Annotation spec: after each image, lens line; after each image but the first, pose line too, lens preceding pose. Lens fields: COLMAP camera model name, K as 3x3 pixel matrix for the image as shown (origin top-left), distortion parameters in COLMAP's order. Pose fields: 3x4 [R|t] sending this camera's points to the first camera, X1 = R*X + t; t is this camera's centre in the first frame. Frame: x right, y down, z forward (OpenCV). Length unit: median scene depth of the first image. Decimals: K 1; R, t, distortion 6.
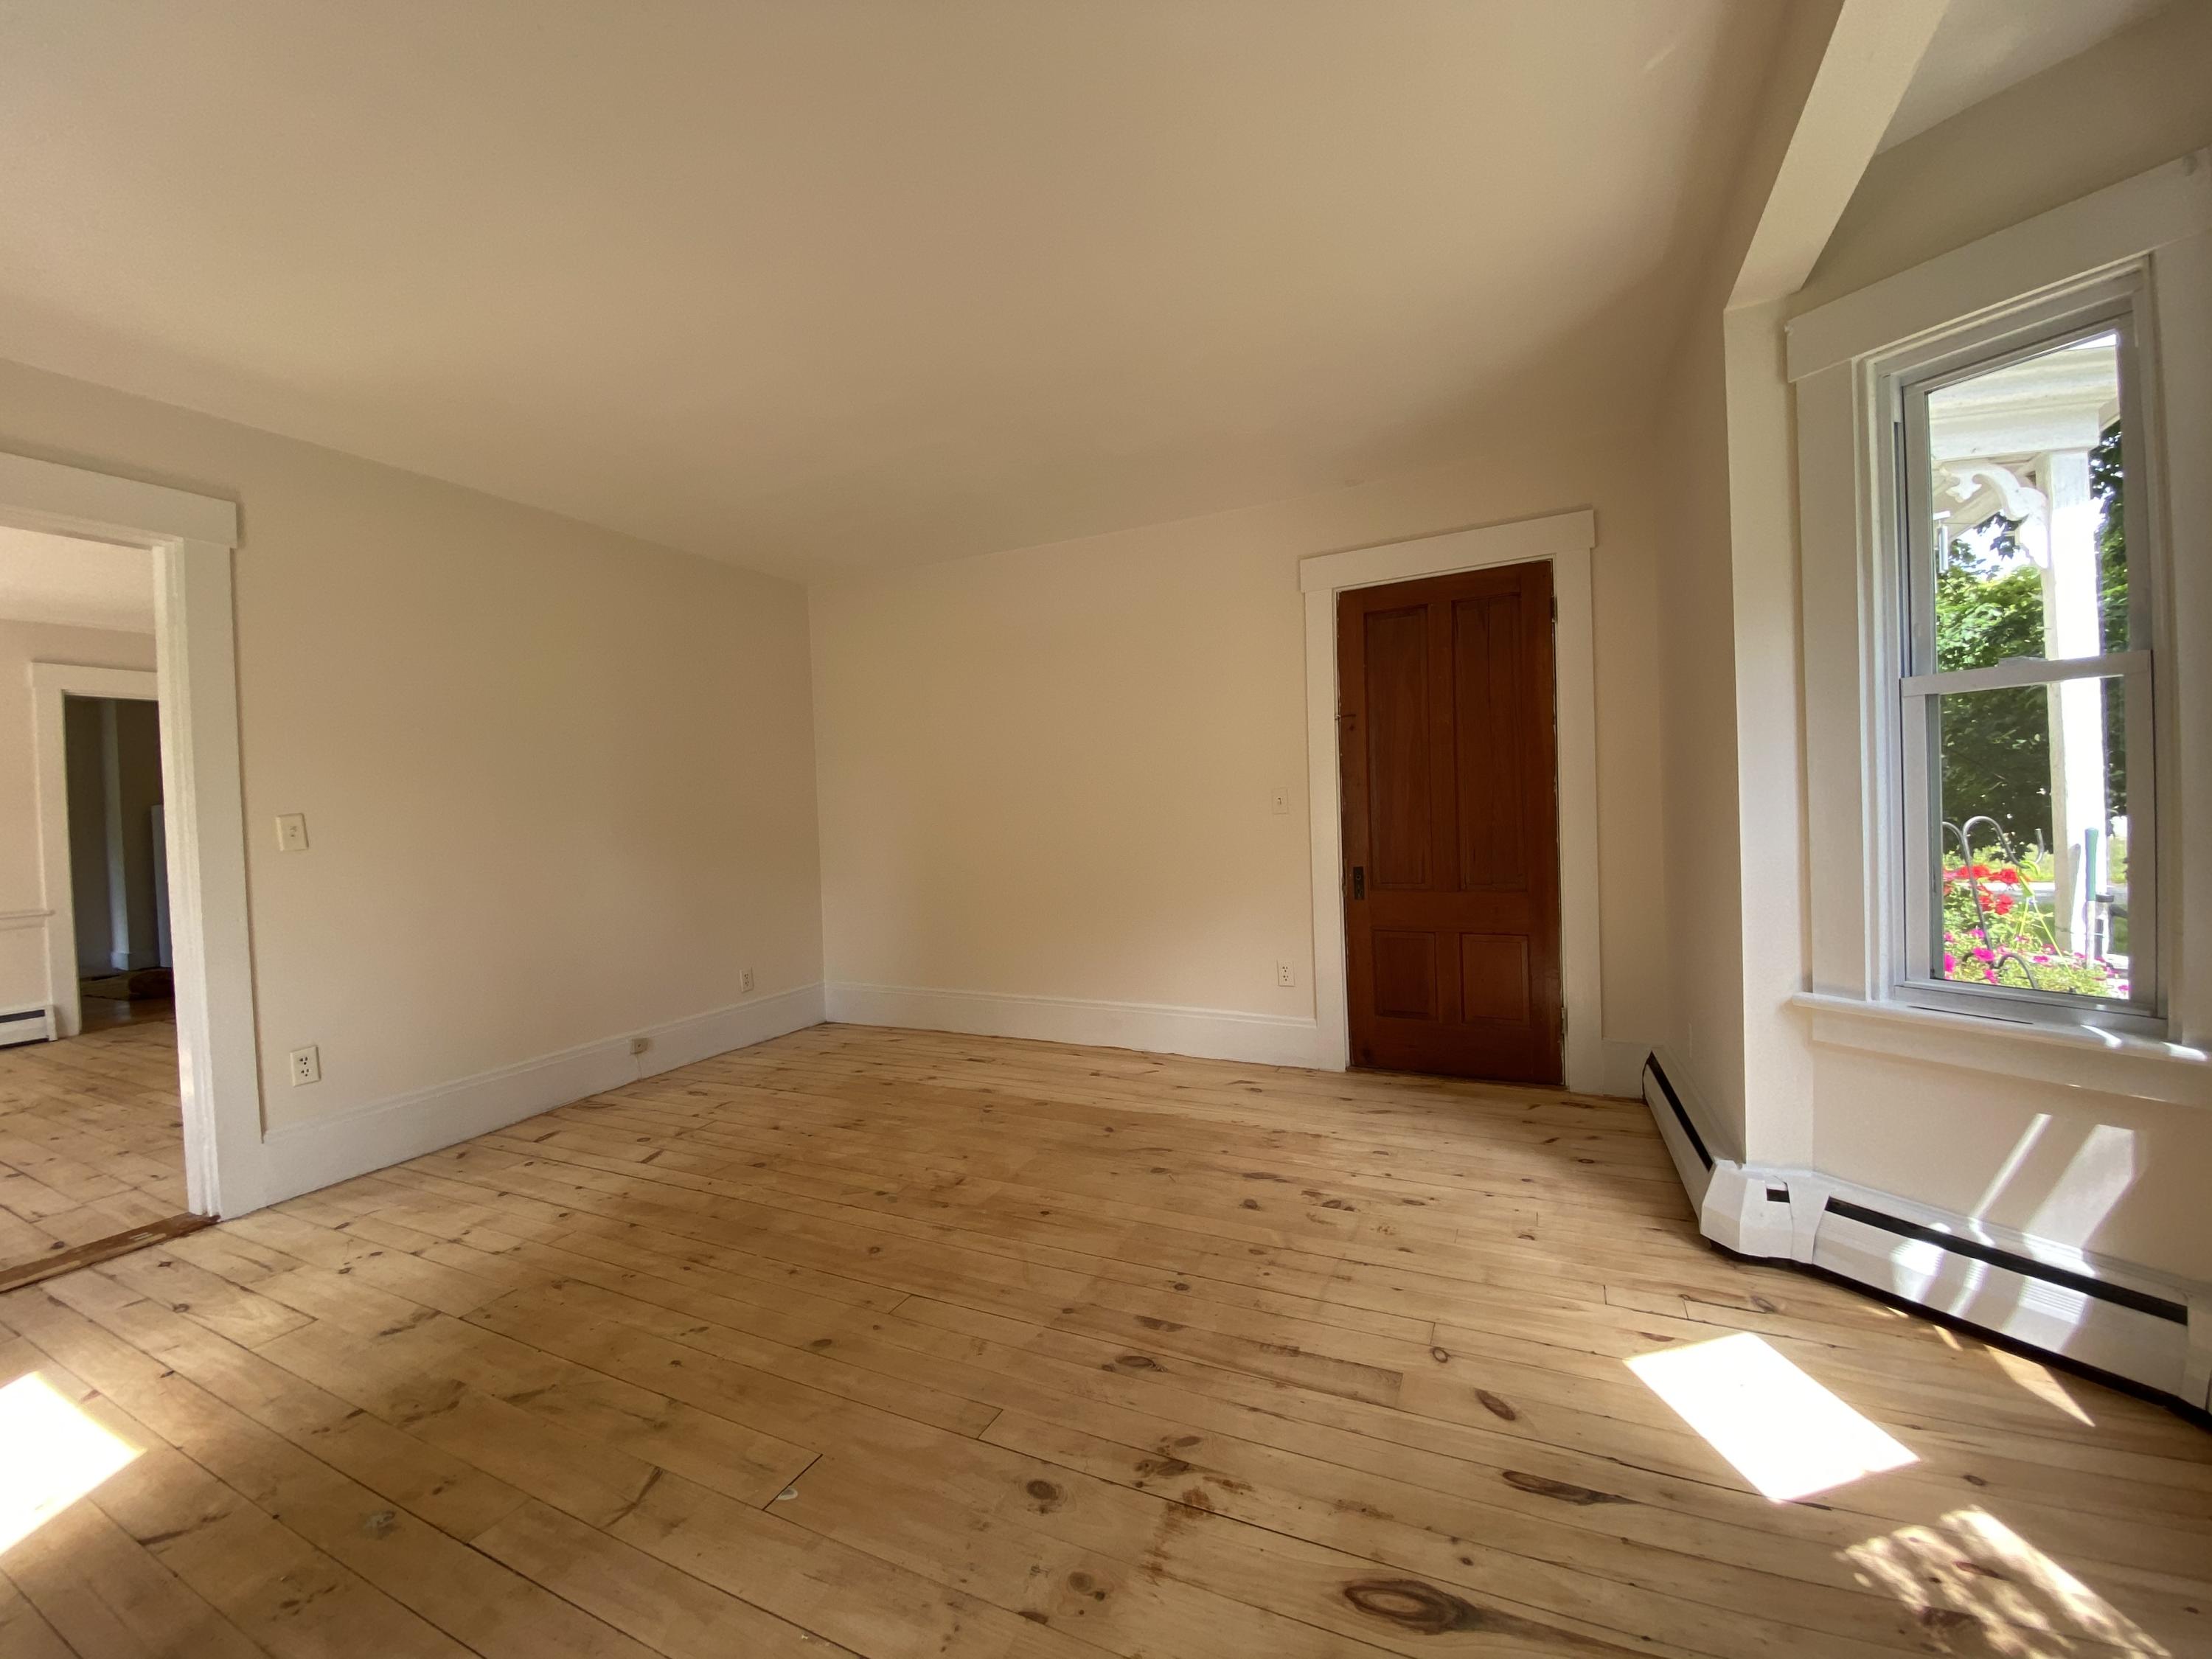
lens RADIAL K [[890.2, 0, 1106.0], [0, 890.2, 829.5], [0, 0, 1]] dist [0.026387, -0.026112]
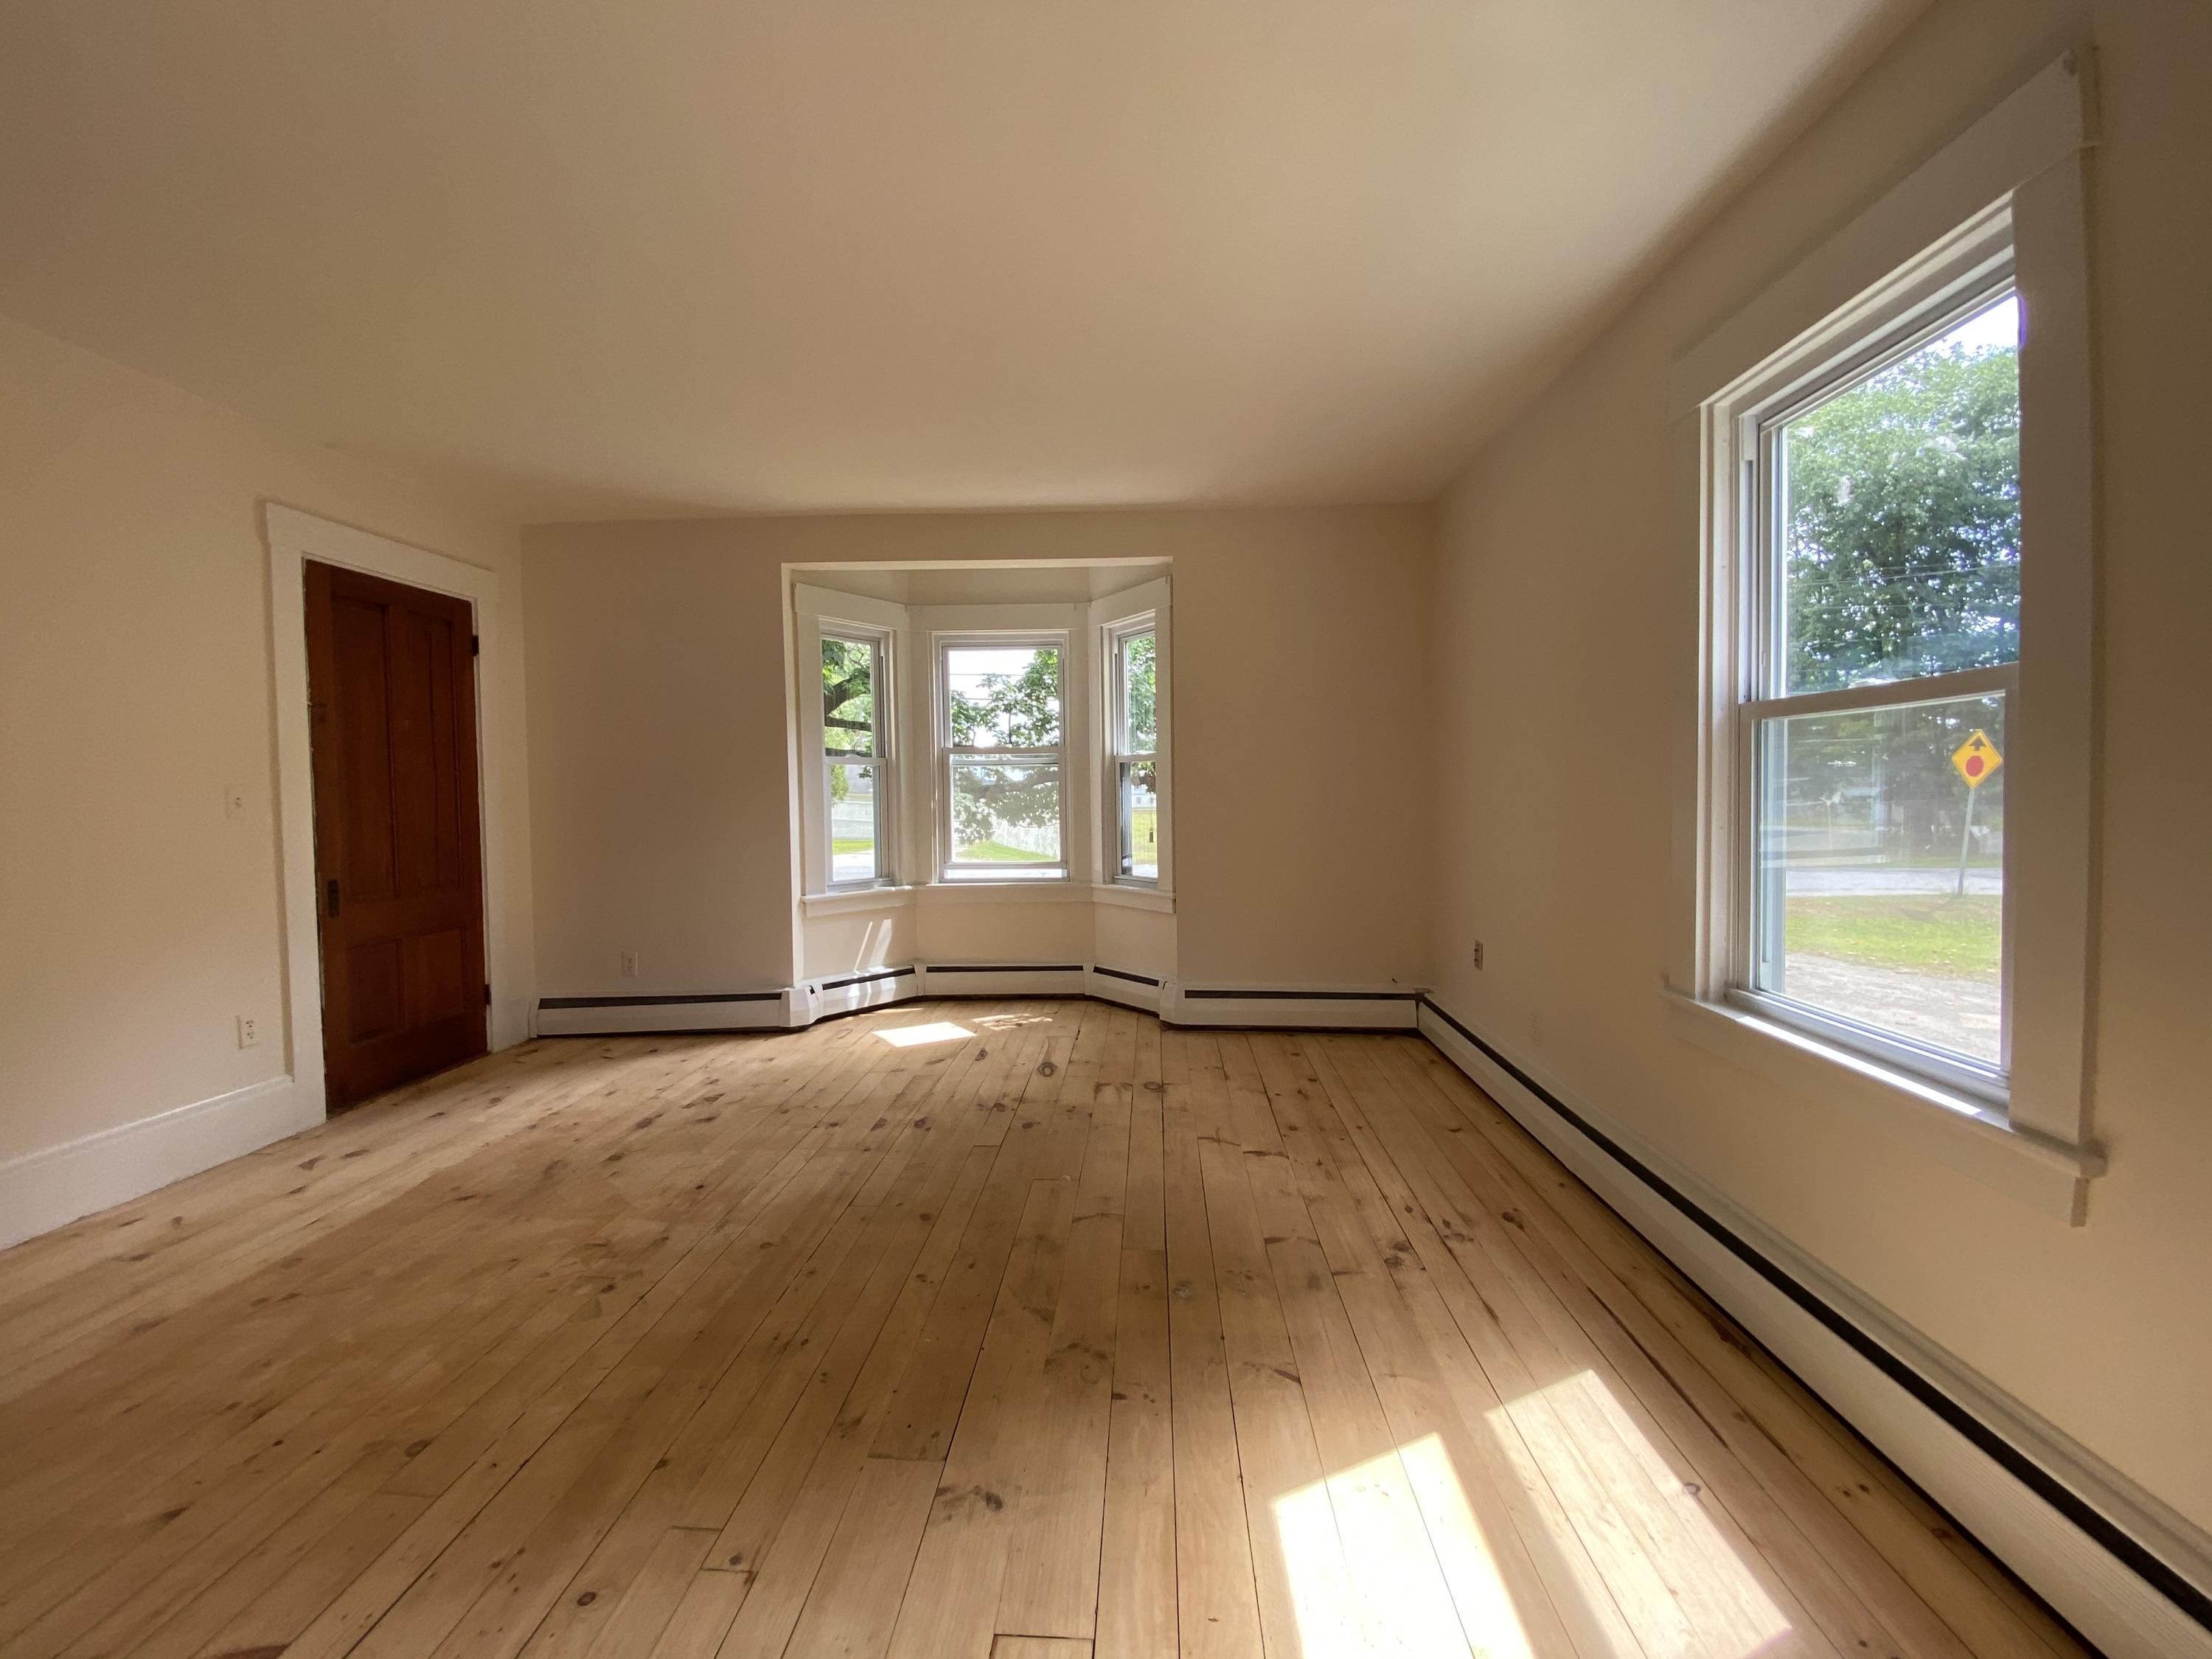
lens RADIAL K [[903.4, 0, 1104.9], [0, 903.4, 824.8], [0, 0, 1]] dist [0.026432, -0.022794]
pose [[-0.386586, 0.004988, 0.922240, -1.259518], [0.042115, 0.999038, 0.012250, 0.012466], [-0.921291, 0.043576, -0.386424, 0.976062]]
